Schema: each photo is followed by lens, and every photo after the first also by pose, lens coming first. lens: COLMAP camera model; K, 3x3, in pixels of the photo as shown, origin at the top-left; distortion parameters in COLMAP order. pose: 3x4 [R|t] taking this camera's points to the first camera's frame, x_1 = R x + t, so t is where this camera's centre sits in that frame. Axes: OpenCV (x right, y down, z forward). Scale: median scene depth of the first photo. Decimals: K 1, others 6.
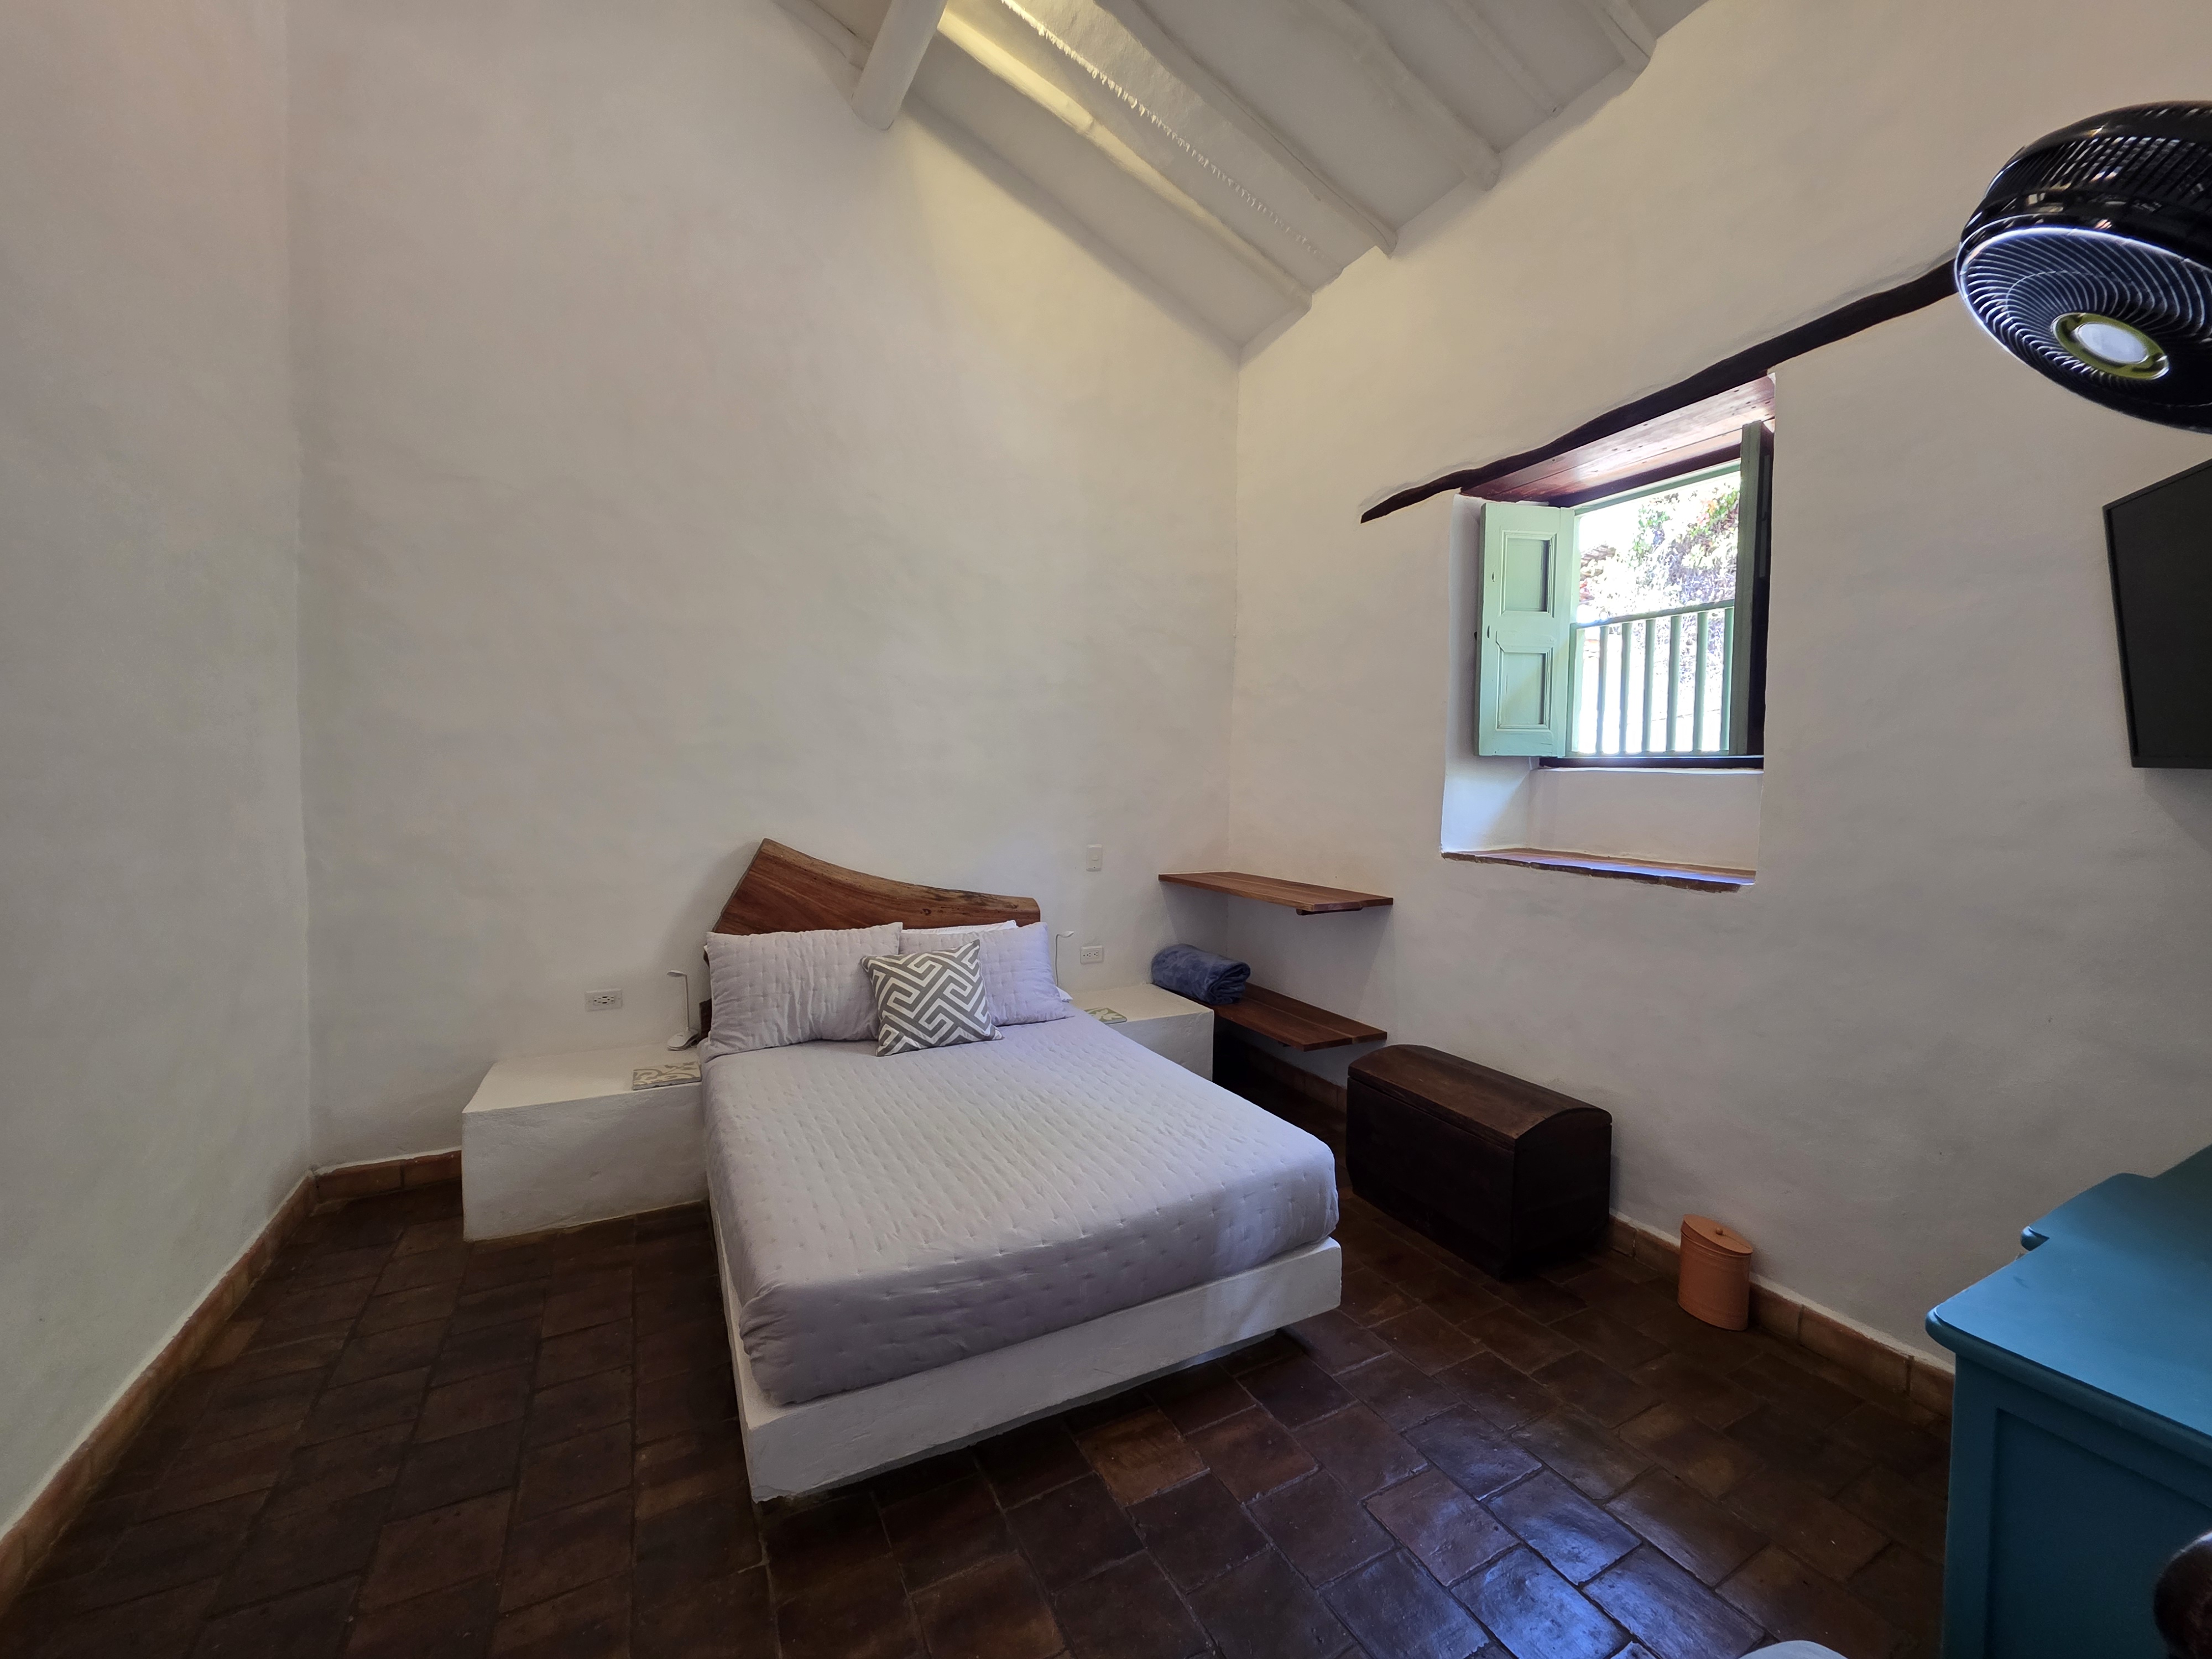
lens RADIAL K [[897.8, 0, 1113.8], [0, 897.8, 820.4], [0, 0, 1]] dist [0.000564, -0.000088]
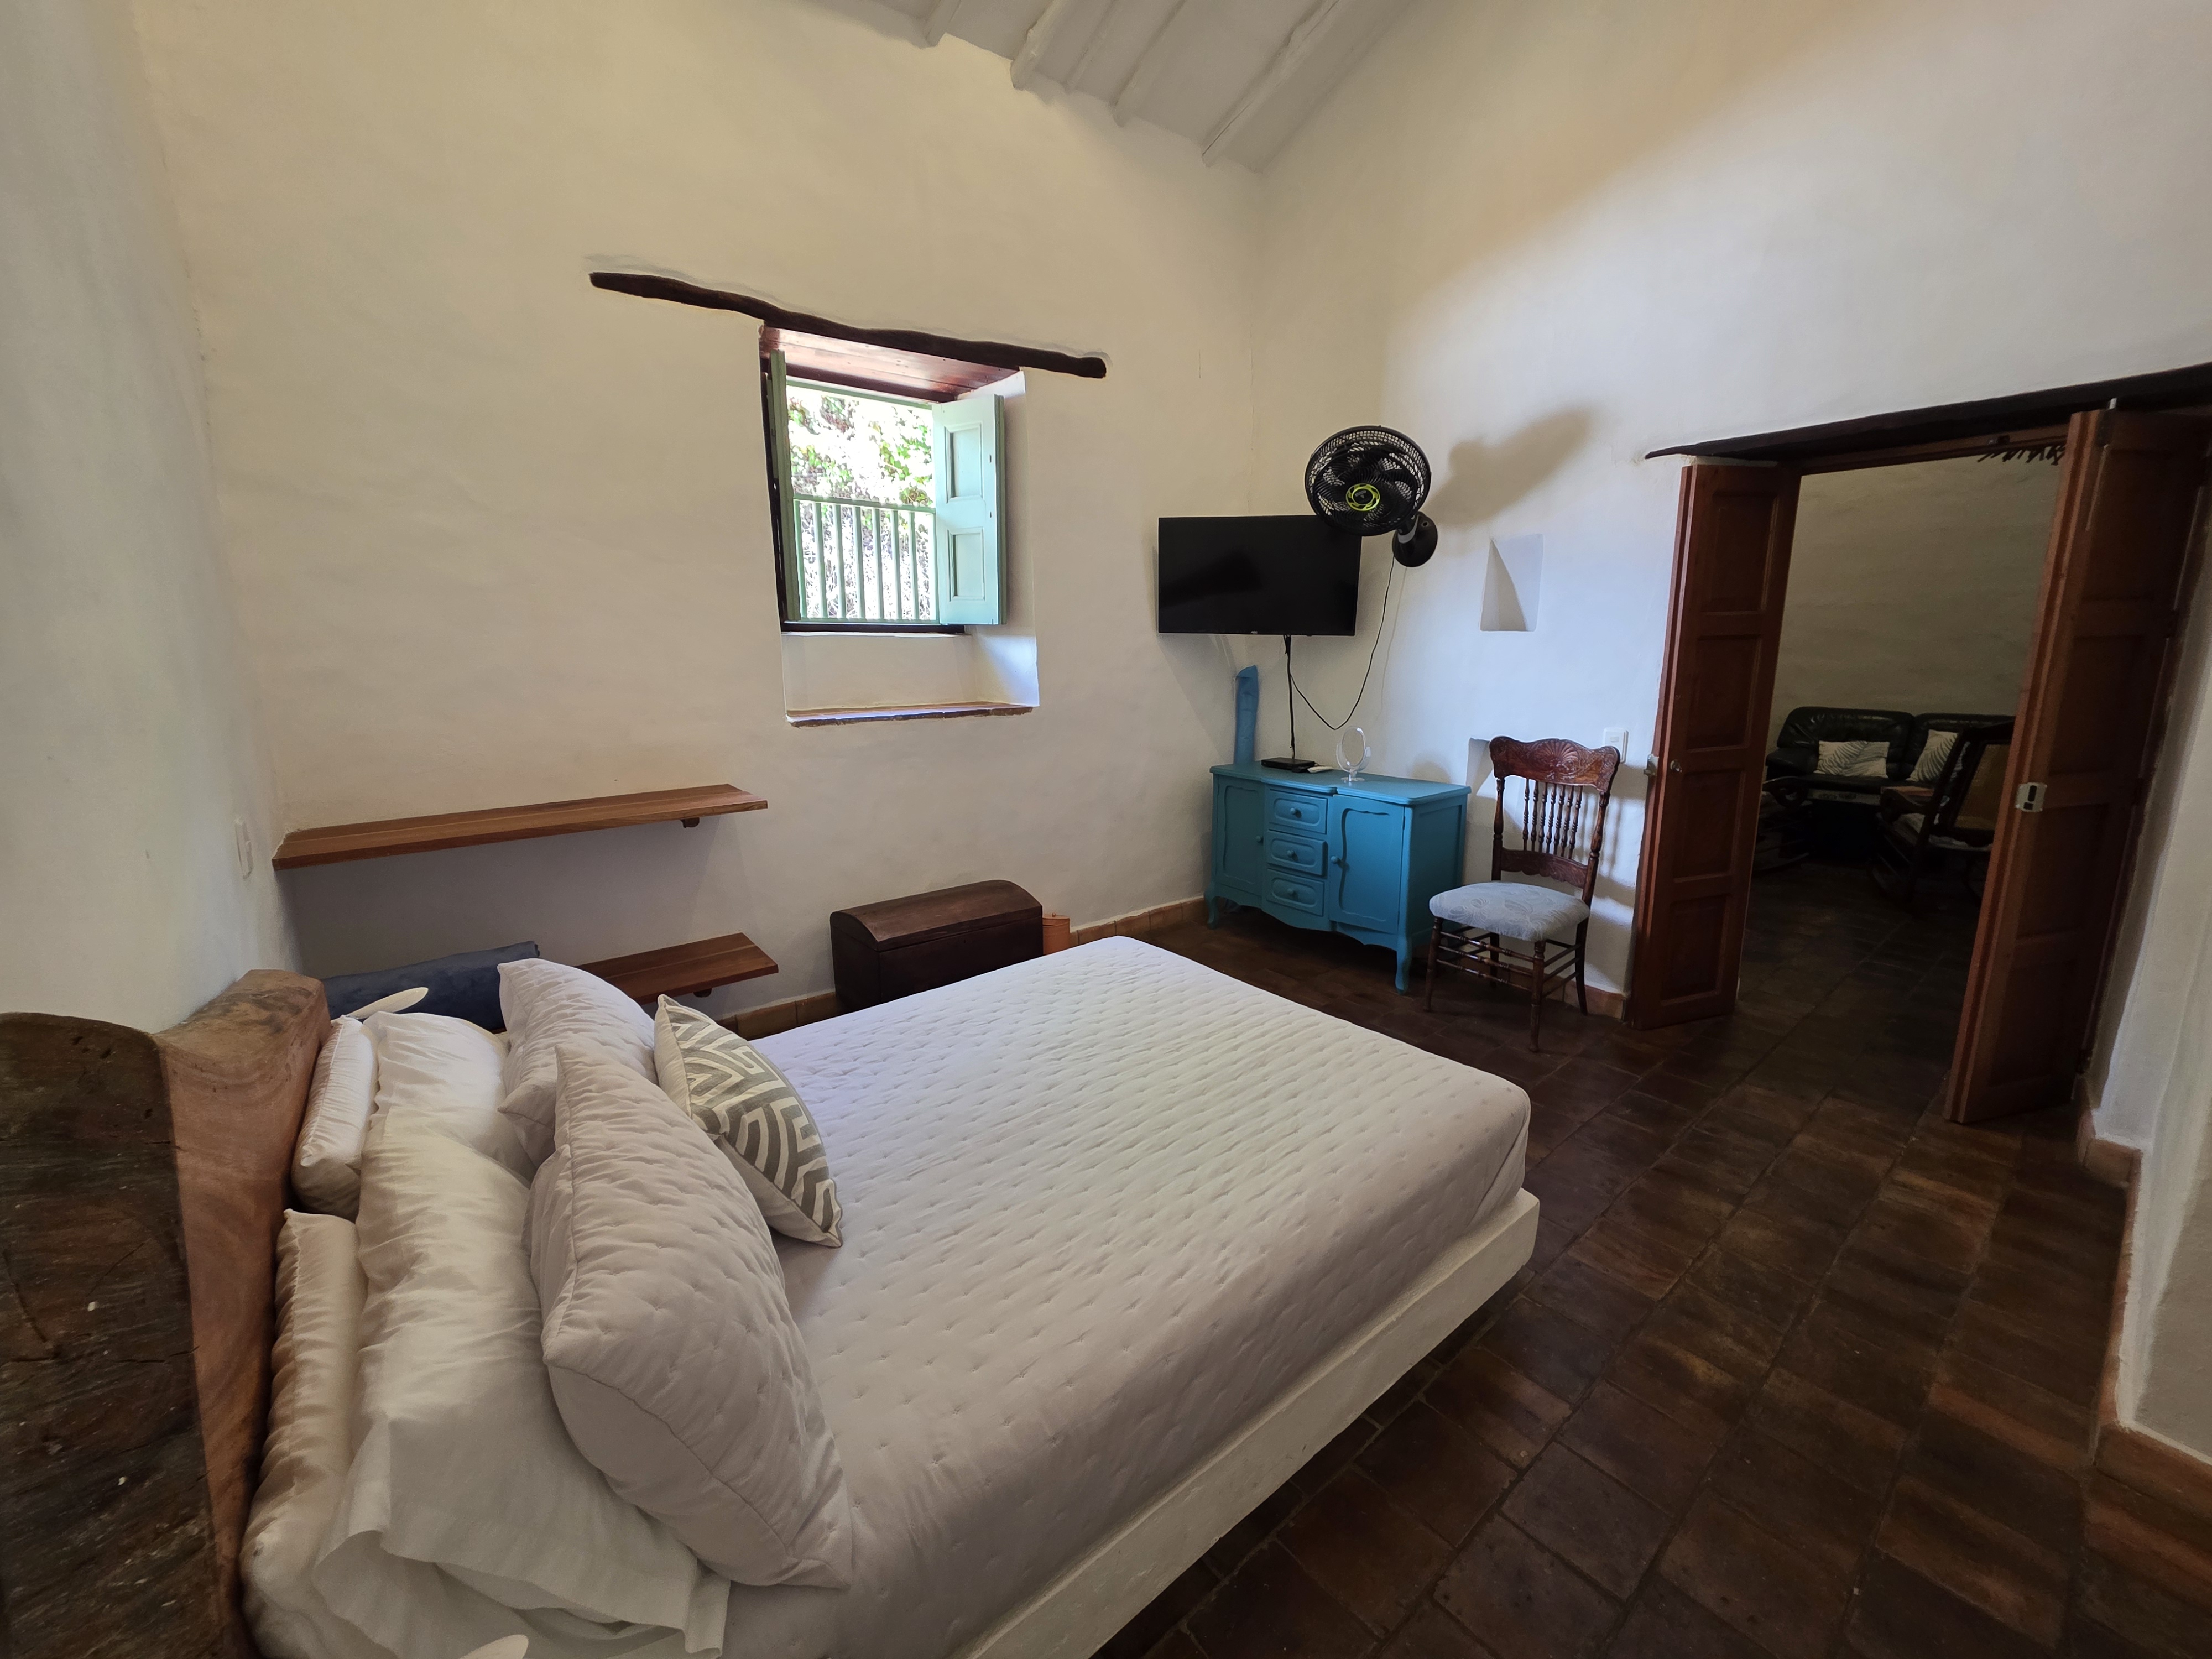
lens RADIAL K [[897.8, 0, 1113.1], [0, 897.8, 826.2], [0, 0, 1]] dist [0.000564, -0.000088]
pose [[-0.204429, -0.209733, 0.956149, -0.861158], [0.055573, 0.972715, 0.225248, -0.070220], [-0.977303, 0.099183, -0.187195, 1.121326]]
